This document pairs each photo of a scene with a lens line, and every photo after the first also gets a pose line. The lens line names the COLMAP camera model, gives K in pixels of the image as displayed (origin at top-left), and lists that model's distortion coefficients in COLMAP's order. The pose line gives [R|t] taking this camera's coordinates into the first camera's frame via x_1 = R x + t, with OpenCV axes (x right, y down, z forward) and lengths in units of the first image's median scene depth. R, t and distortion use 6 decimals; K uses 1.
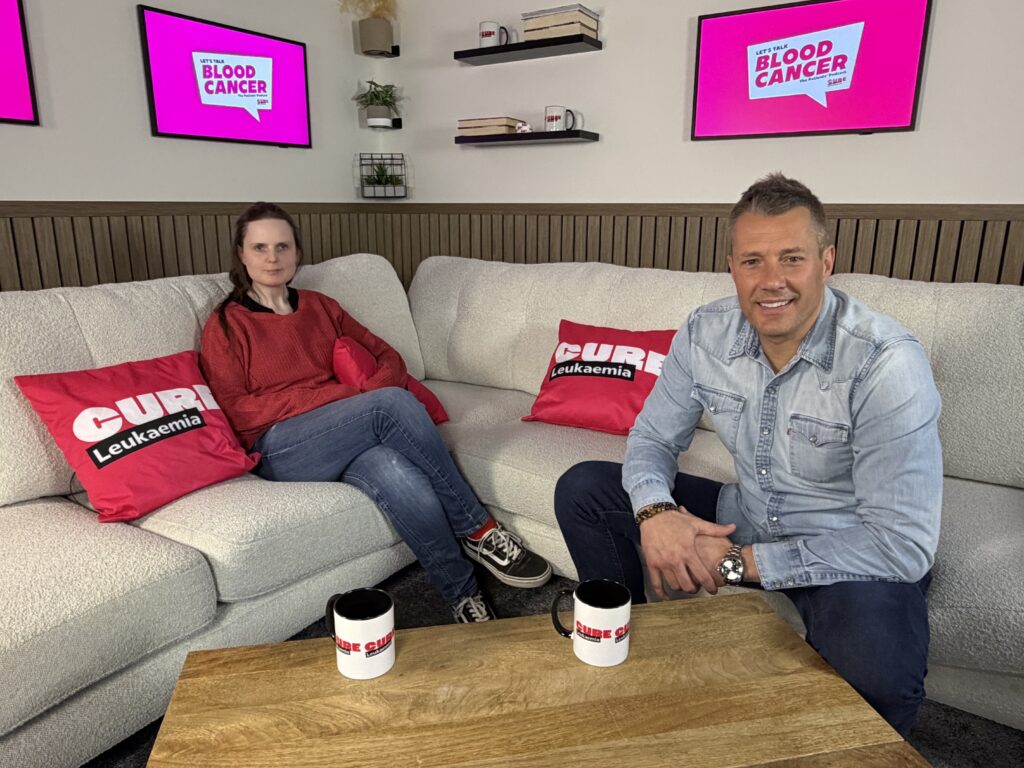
lens RADIAL K [[709.6, 0, 512.0], [0, 709.6, 384.0], [0, 0, 1]] dist [-0.052886, 0.033990]
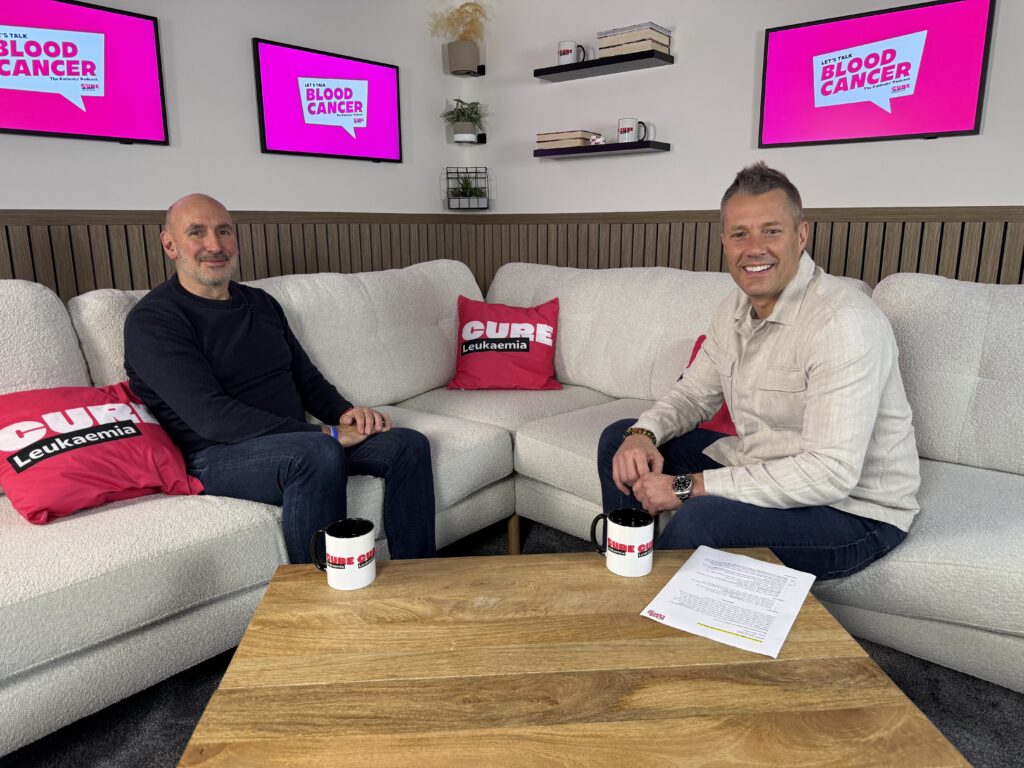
lens RADIAL K [[728.4, 0, 512.0], [0, 728.4, 384.0], [0, 0, 1]] dist [-0.007005, -0.038334]
pose [[0.991401, 0.021670, -0.129050, 0.040508], [-0.025366, 0.999312, -0.027067, 0.035931], [0.128375, 0.030108, 0.991269, -0.088633]]
